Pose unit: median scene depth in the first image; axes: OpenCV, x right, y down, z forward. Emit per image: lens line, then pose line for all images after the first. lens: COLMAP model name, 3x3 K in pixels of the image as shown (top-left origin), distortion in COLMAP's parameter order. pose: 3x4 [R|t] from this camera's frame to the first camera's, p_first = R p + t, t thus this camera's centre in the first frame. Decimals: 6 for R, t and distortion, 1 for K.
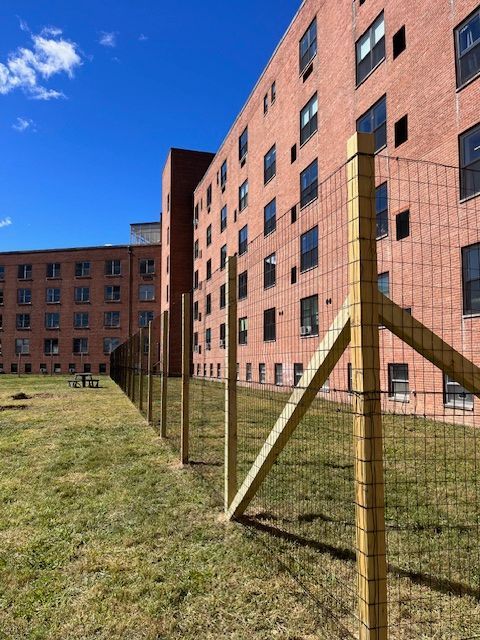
lens RADIAL K [[471.8, 0, 244.0], [0, 471.8, 326.6], [0, 0, 1]] dist [0.070871, -0.094796]
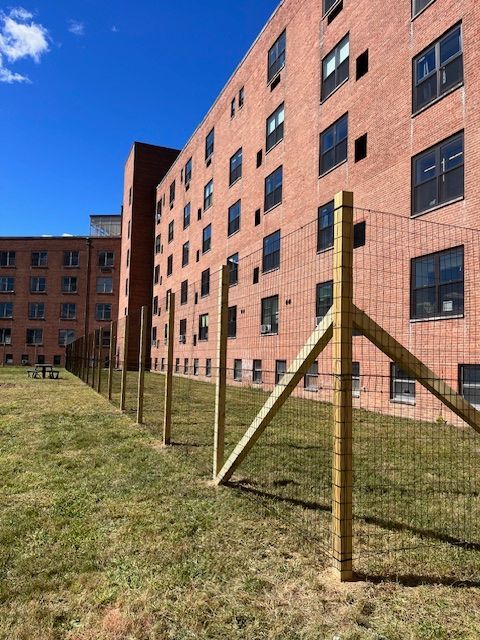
lens RADIAL K [[485.1, 0, 239.9], [0, 485.1, 325.8], [0, 0, 1]] dist [0.026365, 0.003431]
pose [[0.994828, 0.033540, 0.095877, -0.033830], [-0.034045, 0.999414, 0.003630, -0.000575], [-0.095699, -0.006875, 0.995387, -0.073106]]
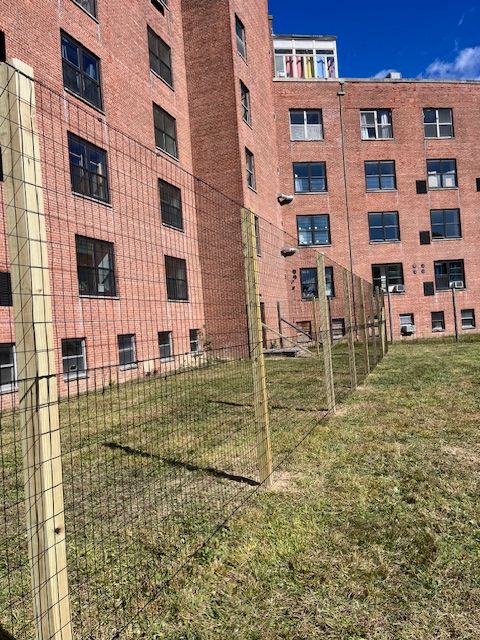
lens RADIAL K [[471.8, 0, 244.0], [0, 471.8, 326.6], [0, 0, 1]] dist [0.070871, -0.094796]
pose [[-0.784787, 0.056135, 0.617218, -0.420668], [0.021598, 0.997762, -0.063283, 0.101895], [-0.619389, -0.036333, -0.784243, 1.287496]]
